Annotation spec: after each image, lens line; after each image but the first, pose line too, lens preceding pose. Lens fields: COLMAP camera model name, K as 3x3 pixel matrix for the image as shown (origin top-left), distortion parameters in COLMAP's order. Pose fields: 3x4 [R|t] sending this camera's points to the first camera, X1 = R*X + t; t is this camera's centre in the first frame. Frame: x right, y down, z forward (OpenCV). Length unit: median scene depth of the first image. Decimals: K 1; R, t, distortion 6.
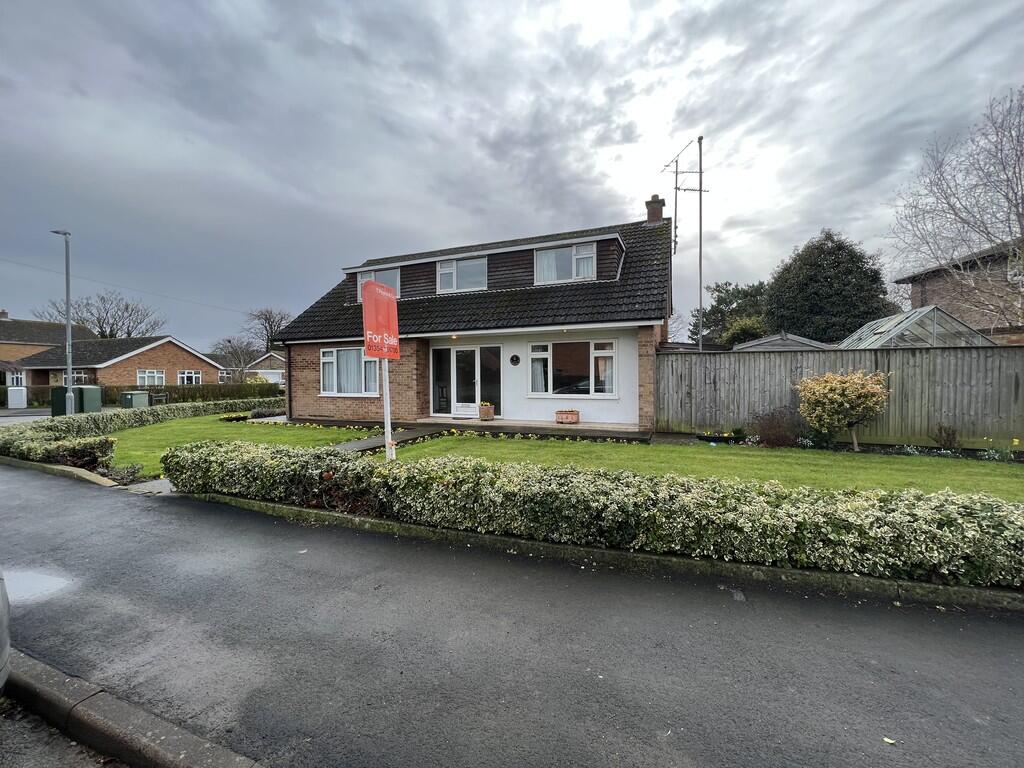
lens RADIAL K [[414.0, 0, 513.1], [0, 414.0, 387.7], [0, 0, 1]] dist [-0.000137, -0.000401]
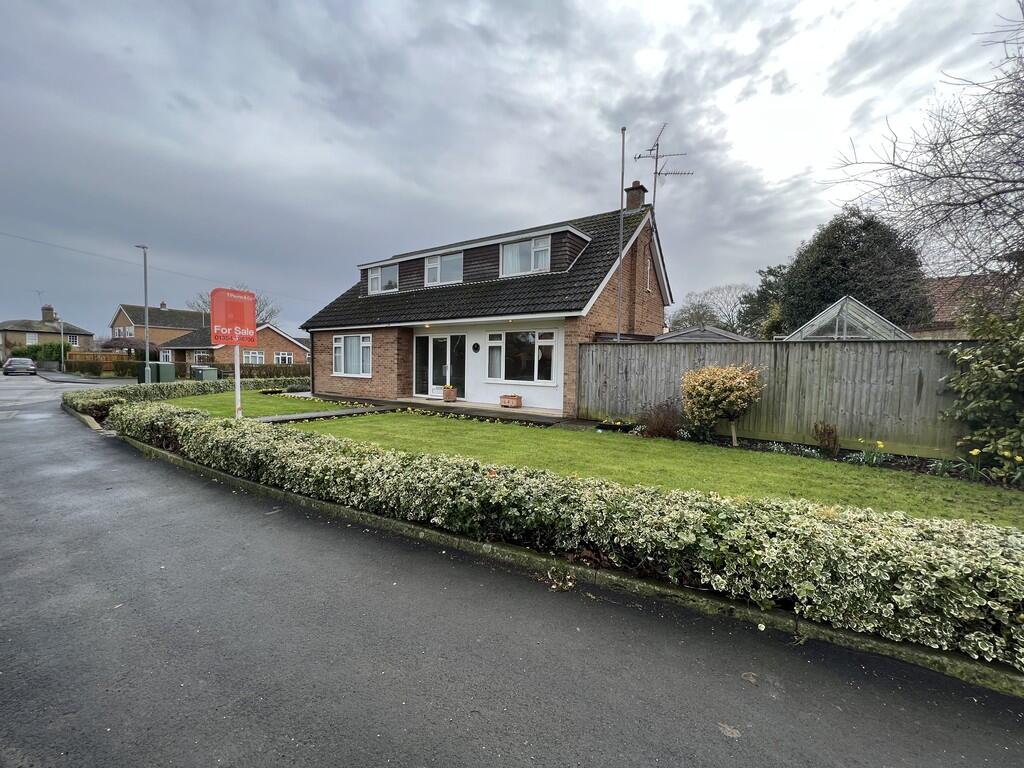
lens RADIAL K [[414.0, 0, 508.3], [0, 414.0, 387.3], [0, 0, 1]] dist [-0.000137, -0.000401]
pose [[0.974864, 0.035933, -0.219883, 0.339050], [-0.029020, 0.998980, 0.034590, -0.002602], [0.220902, -0.027339, 0.974913, -0.047235]]
